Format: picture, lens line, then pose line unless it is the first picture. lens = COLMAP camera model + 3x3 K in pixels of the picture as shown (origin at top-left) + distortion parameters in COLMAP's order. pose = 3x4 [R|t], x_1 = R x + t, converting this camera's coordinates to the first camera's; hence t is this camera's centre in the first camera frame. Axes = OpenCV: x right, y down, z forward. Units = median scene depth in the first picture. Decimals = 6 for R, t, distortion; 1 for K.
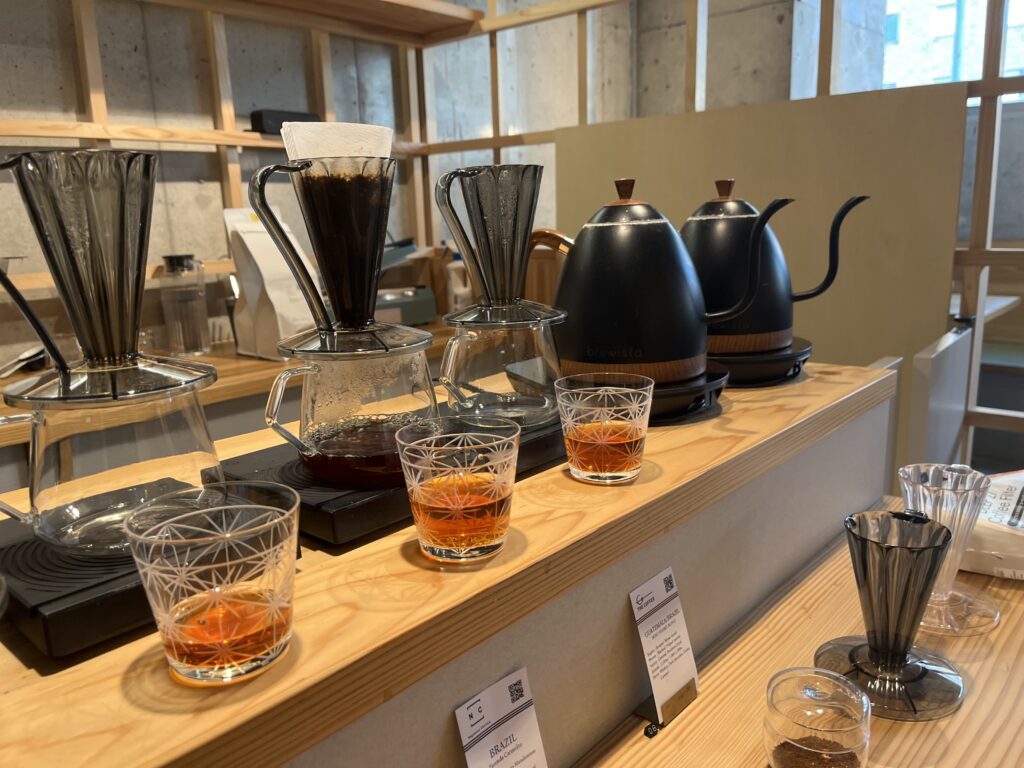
lens RADIAL K [[785.5, 0, 505.2], [0, 785.5, 387.0], [0, 0, 1]] dist [0.077740, -0.123372]
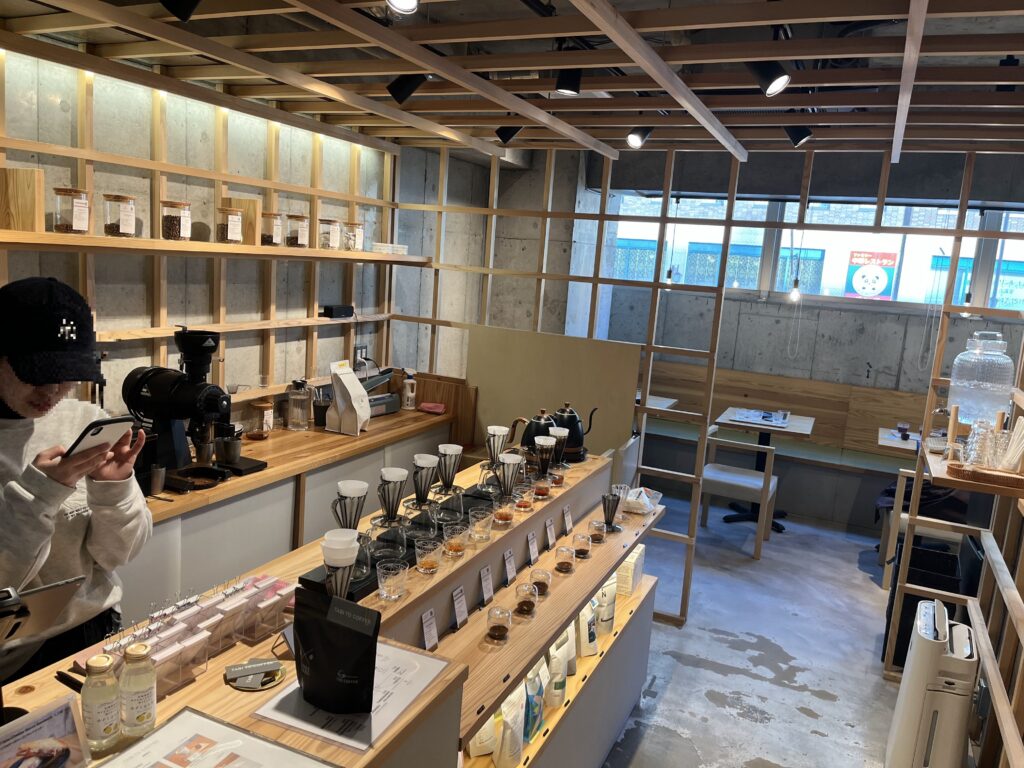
lens RADIAL K [[775.8, 0, 505.0], [0, 775.8, 382.4], [0, 0, 1]] dist [0.075150, -0.100303]
pose [[0.949955, 0.056197, 0.307292, -0.560119], [-0.041899, 0.997718, -0.052937, -0.083553], [-0.309565, 0.037413, 0.950142, -1.151269]]
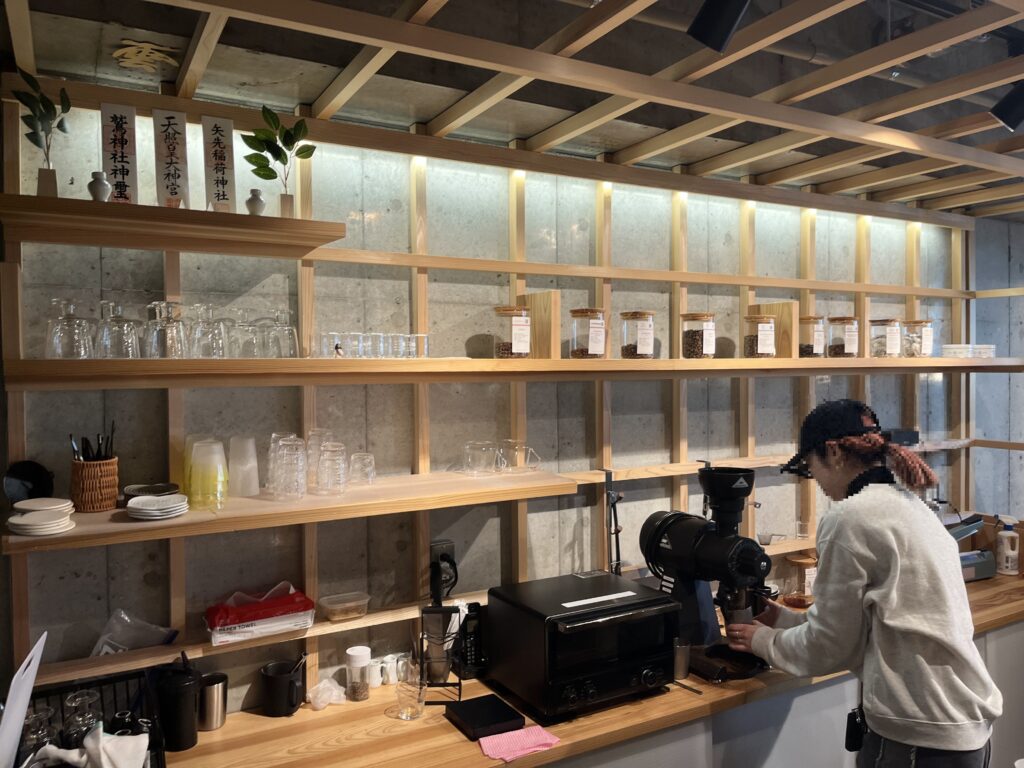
lens RADIAL K [[785.5, 0, 505.2], [0, 785.5, 387.0], [0, 0, 1]] dist [0.077740, -0.123372]
pose [[0.949171, 0.033559, -0.312966, -0.613798], [-0.090136, 0.981639, -0.168107, -0.128349], [0.301578, 0.187772, 0.934769, -0.765204]]
